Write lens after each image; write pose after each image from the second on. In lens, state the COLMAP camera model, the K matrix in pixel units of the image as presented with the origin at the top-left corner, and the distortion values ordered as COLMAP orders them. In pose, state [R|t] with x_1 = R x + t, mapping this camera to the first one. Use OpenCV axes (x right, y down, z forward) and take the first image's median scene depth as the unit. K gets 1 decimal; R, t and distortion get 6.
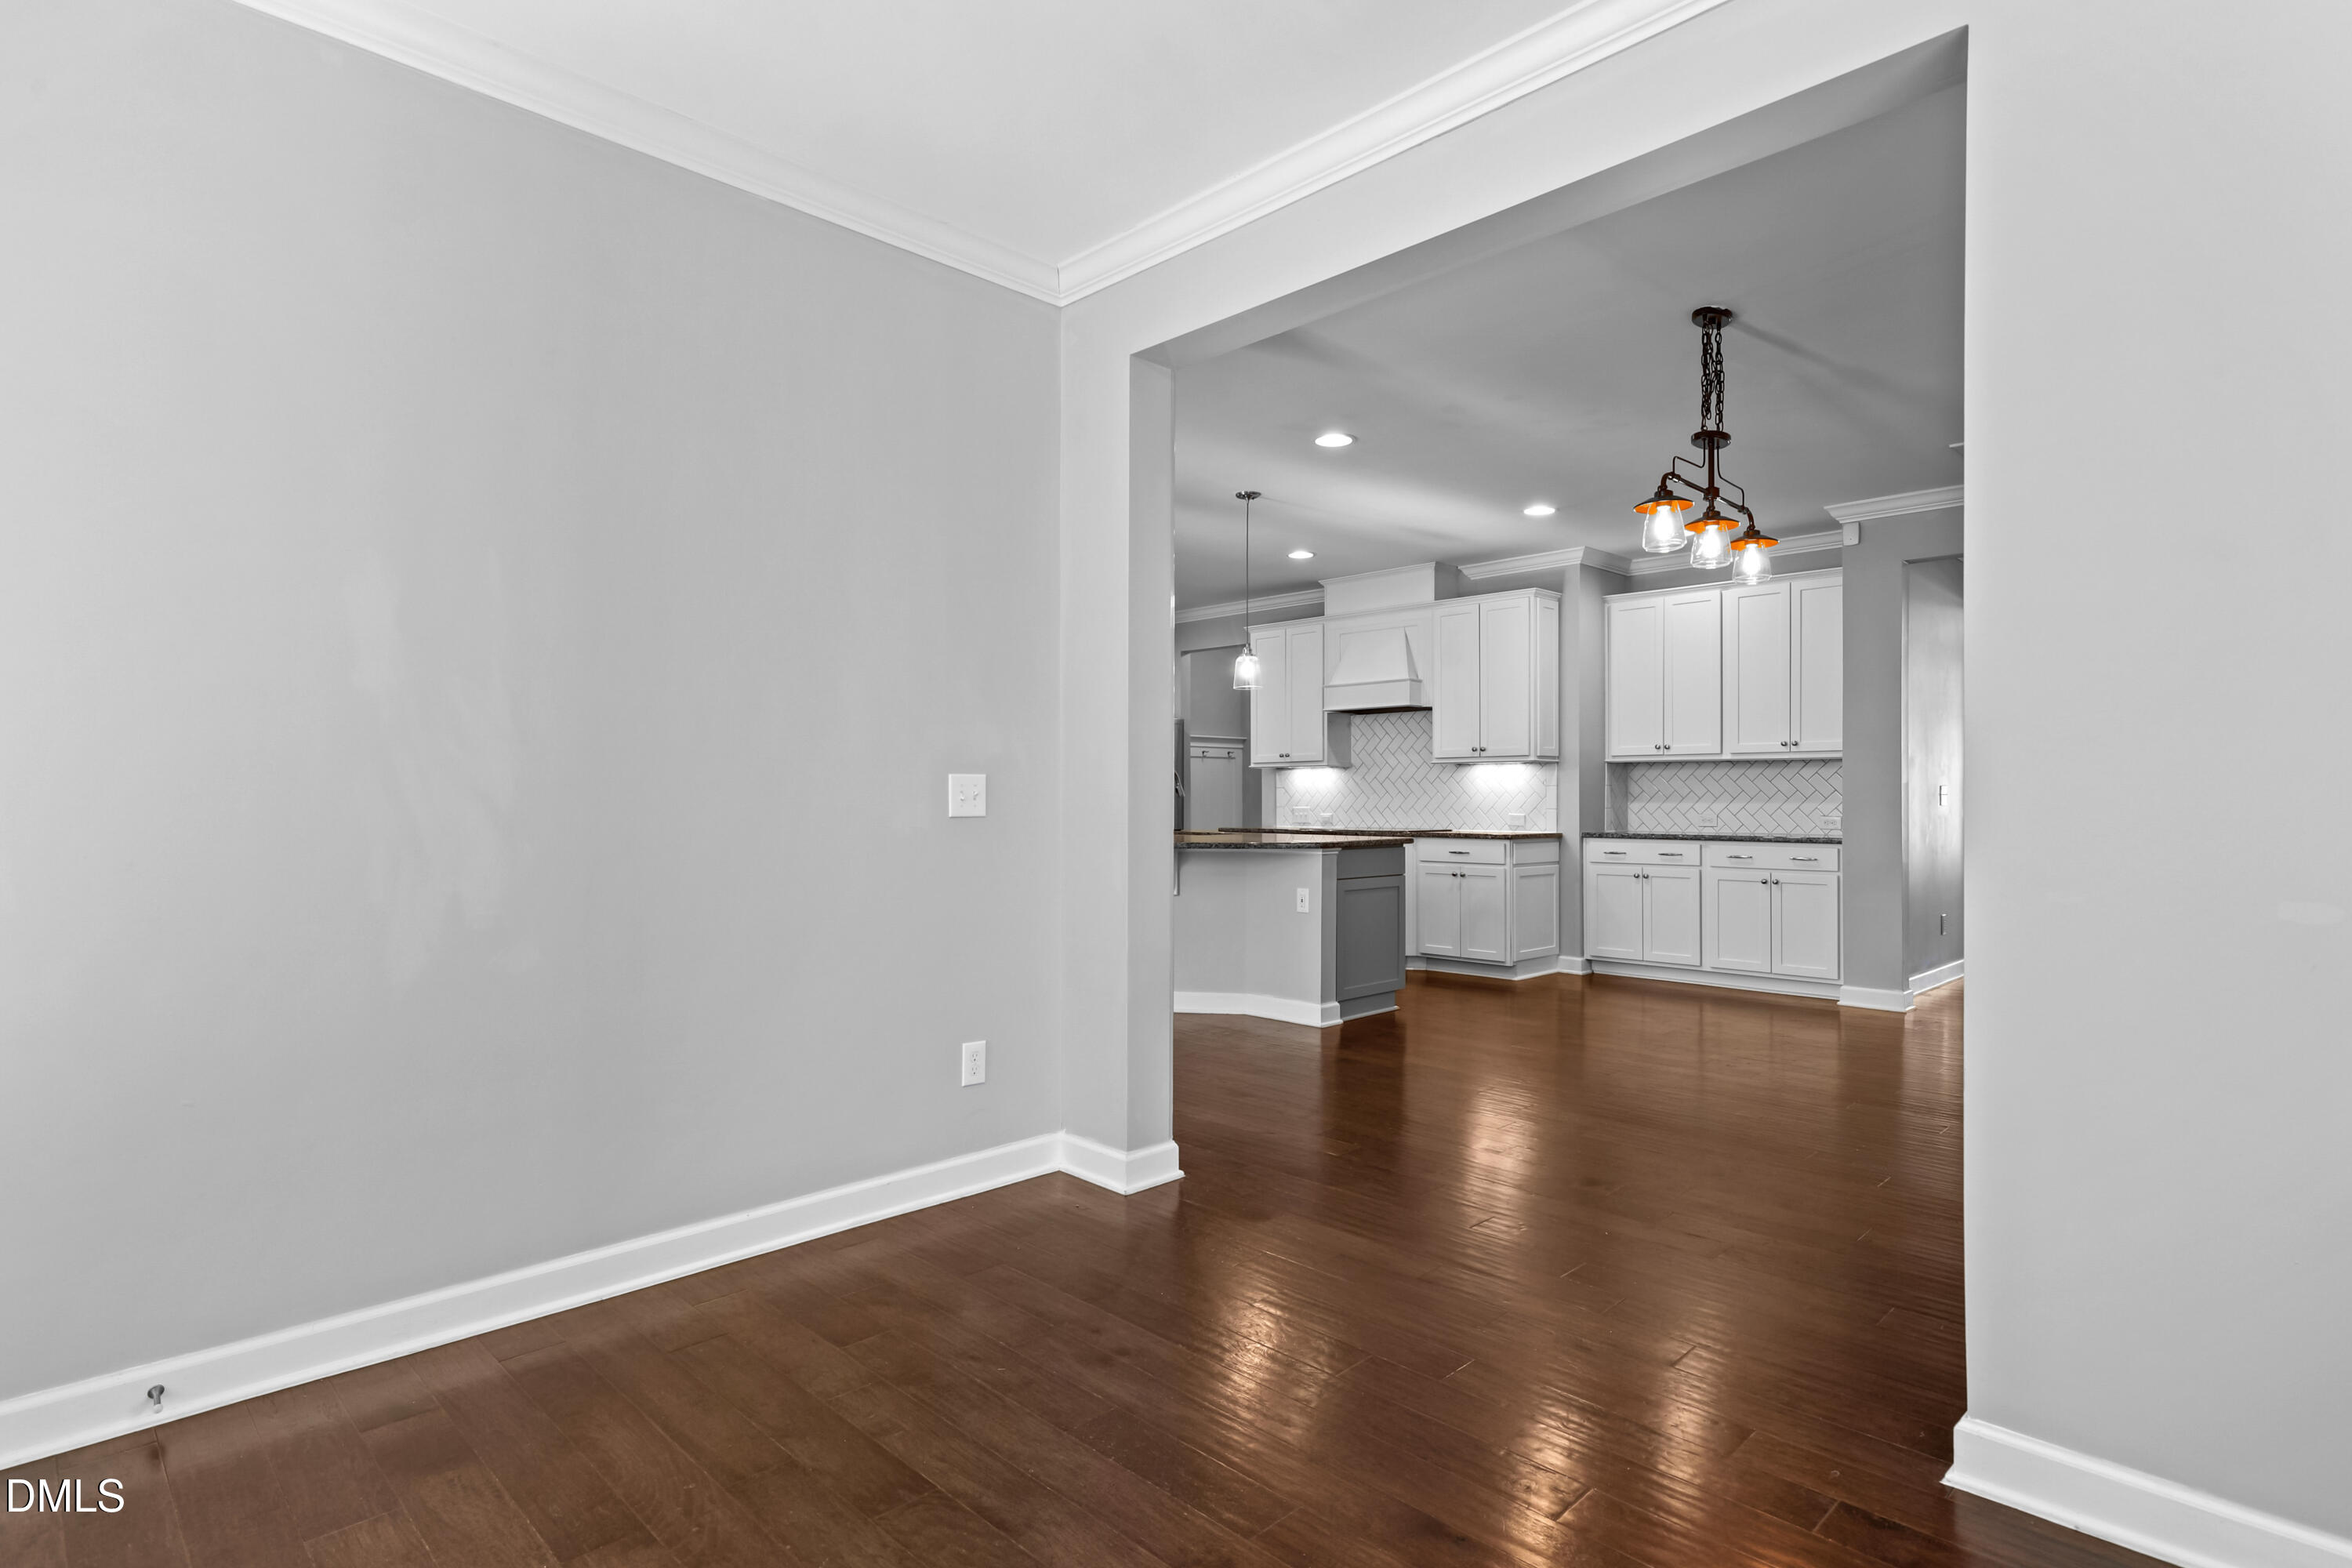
lens RADIAL K [[1173.3, 0, 1191.6], [0, 1173.3, 790.7], [0, 0, 1]] dist [0.001851, 0.000407]
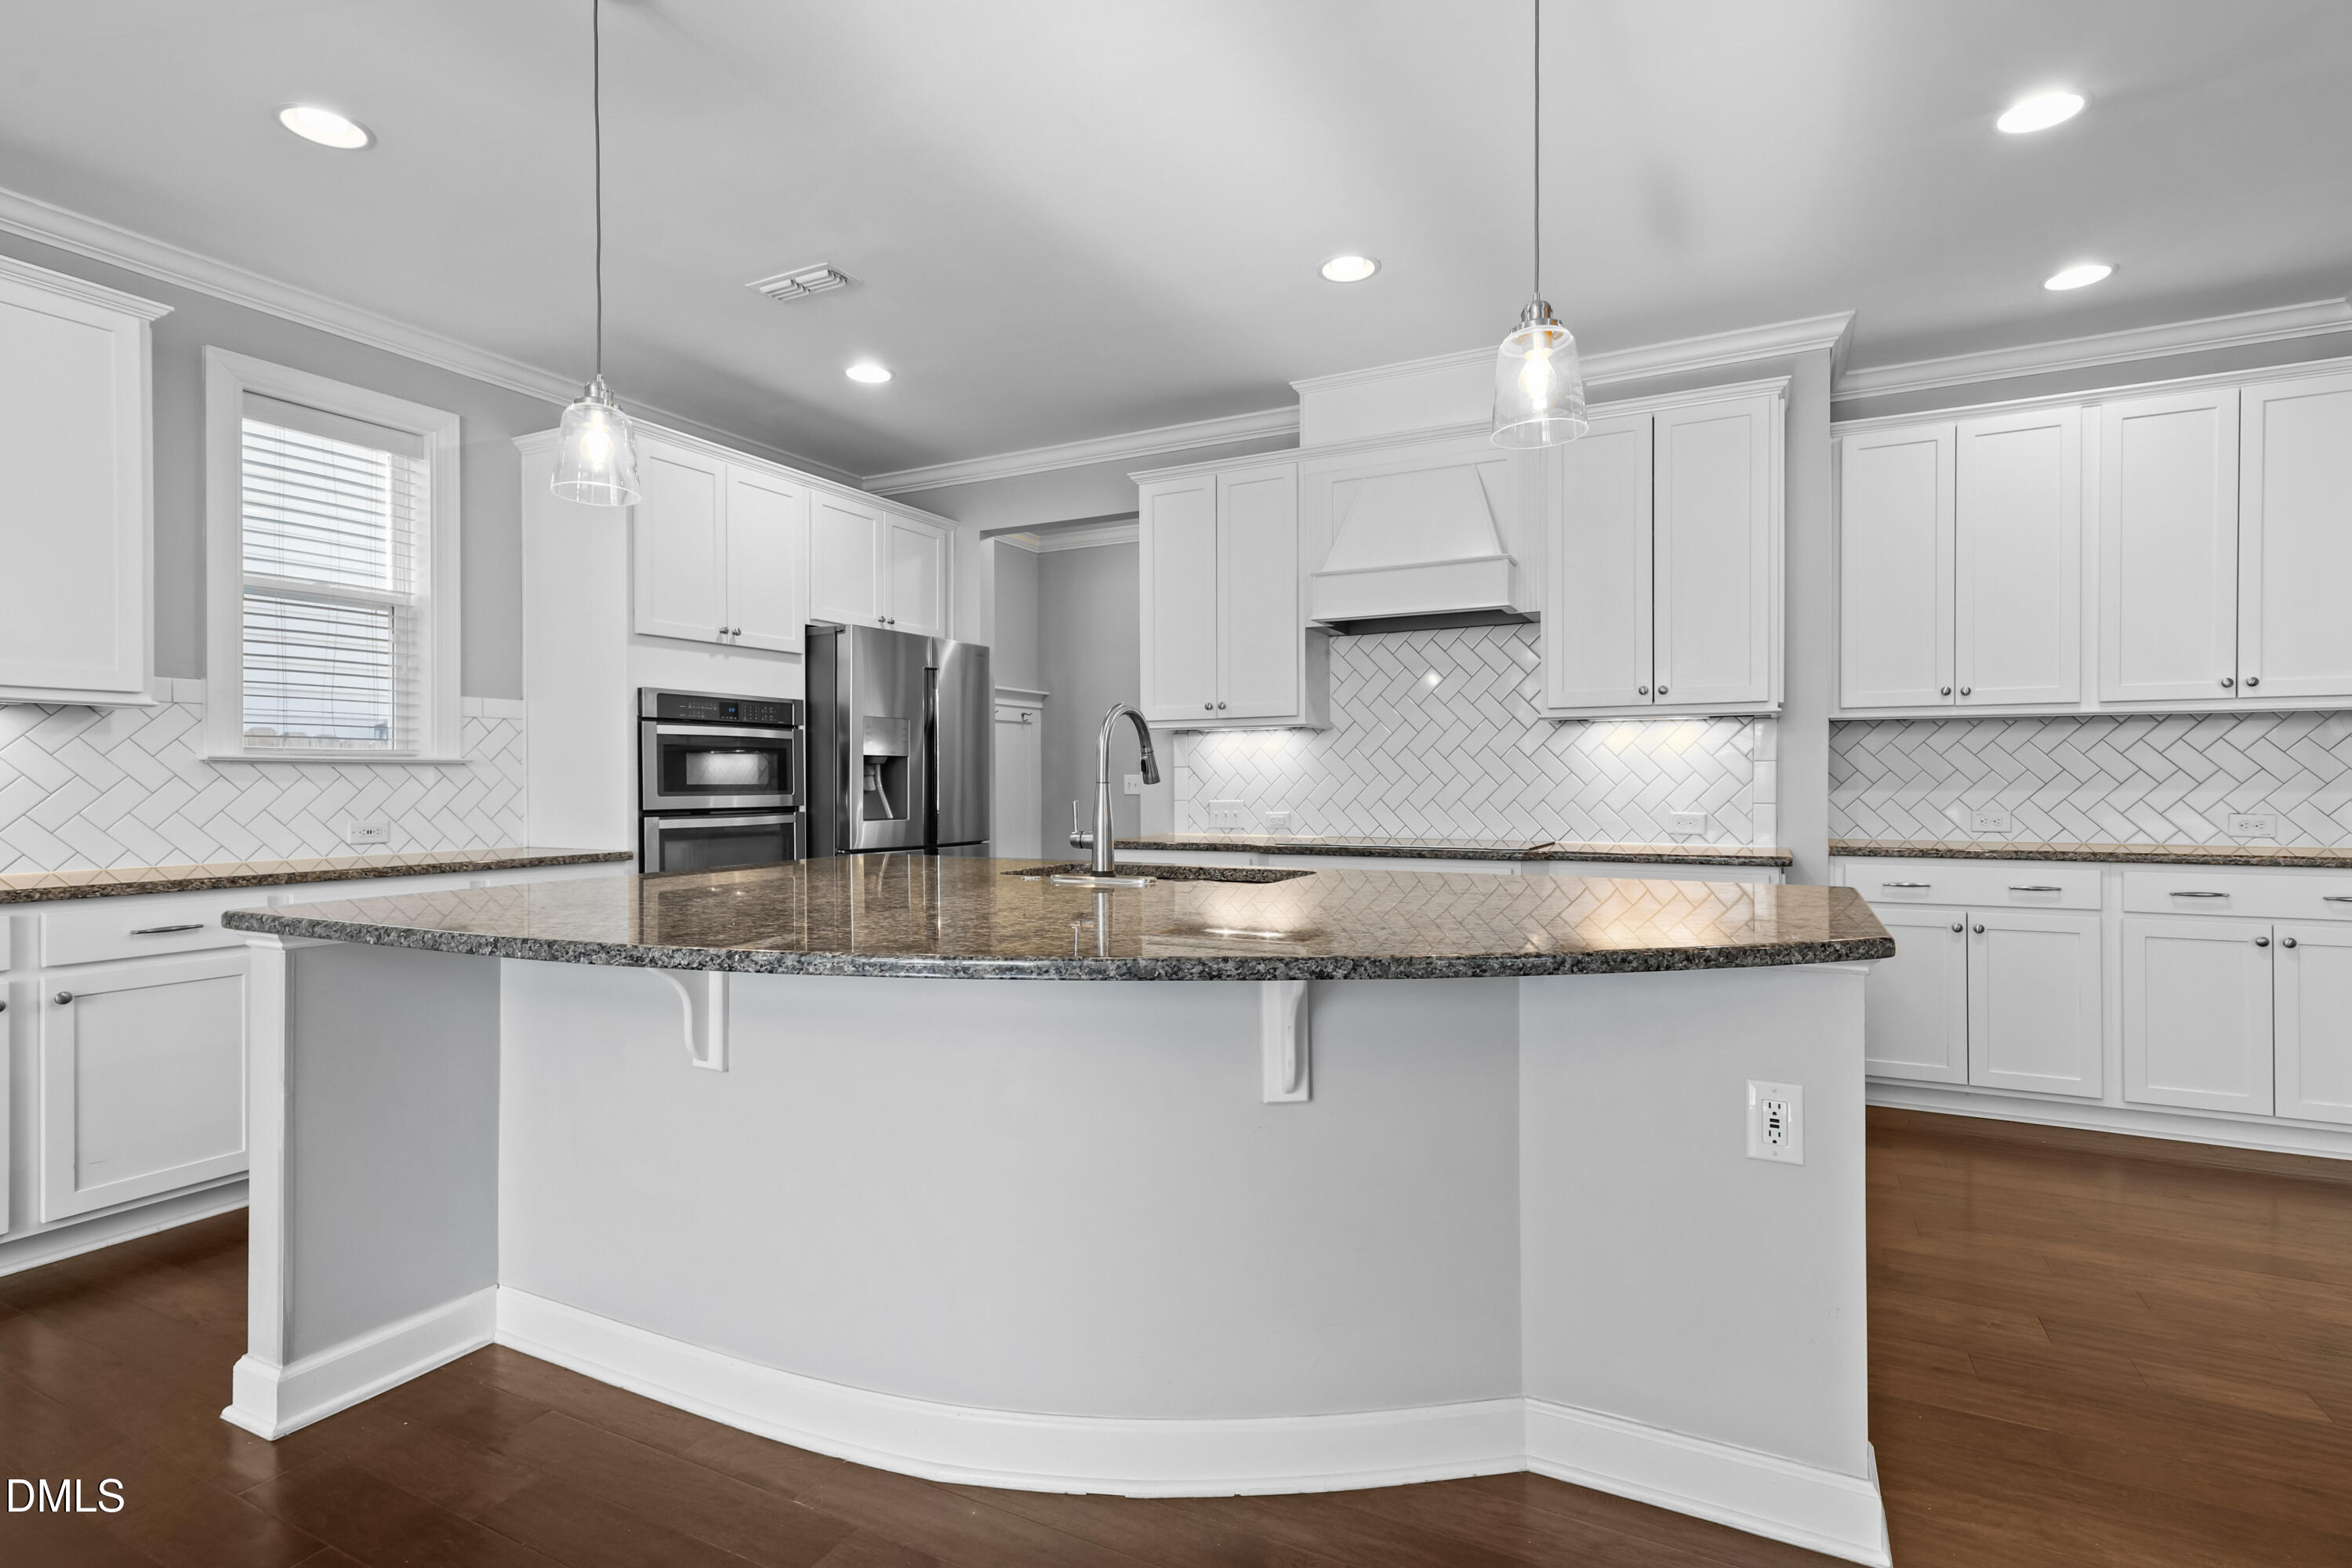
lens RADIAL K [[1126.4, 0, 1187.1], [0, 1126.4, 784.2], [0, 0, 1]] dist [0.020479, -0.003872]
pose [[0.952249, -0.003764, 0.305299, -0.108248], [0.001626, 0.999972, 0.007260, 0.002431], [-0.305318, -0.006417, 0.952229, 0.591872]]
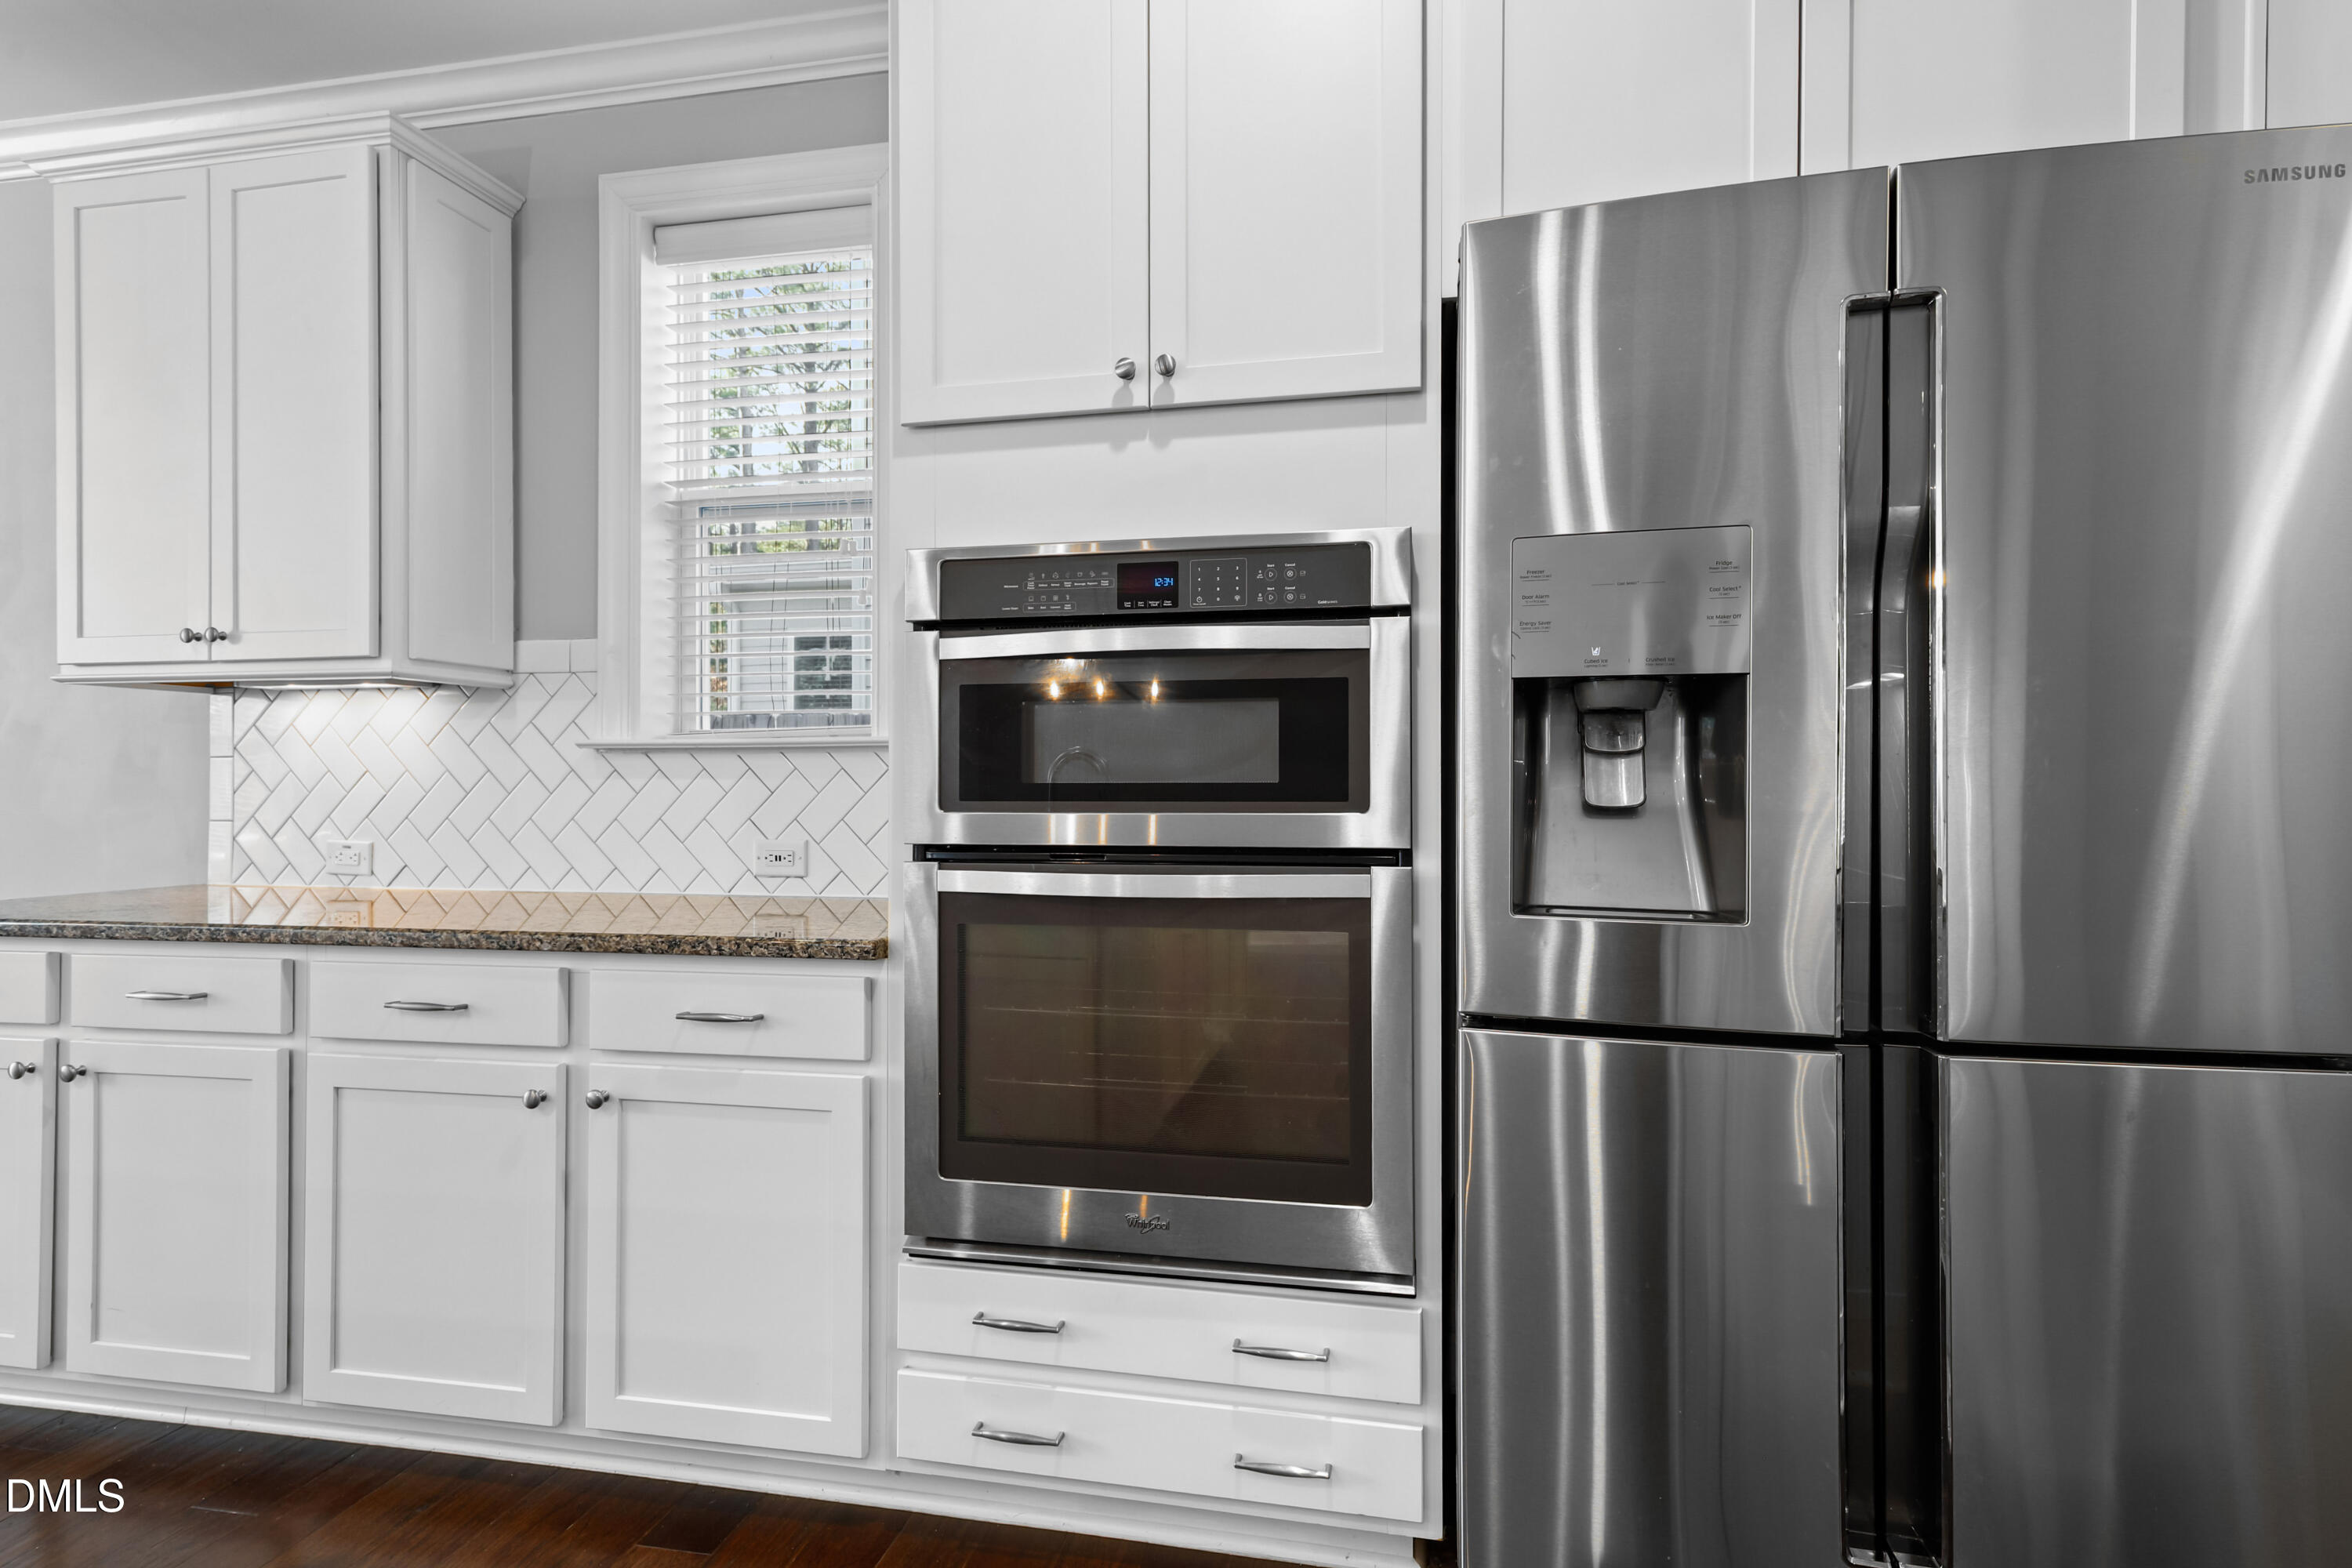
lens RADIAL K [[1126.4, 0, 1189.6], [0, 1126.4, 777.9], [0, 0, 1]] dist [0.020479, -0.003872]
pose [[0.560756, -0.006662, -0.827954, 0.027009], [0.004092, 0.999978, -0.005275, 0.006452], [0.827971, -0.000430, 0.560771, 1.105170]]
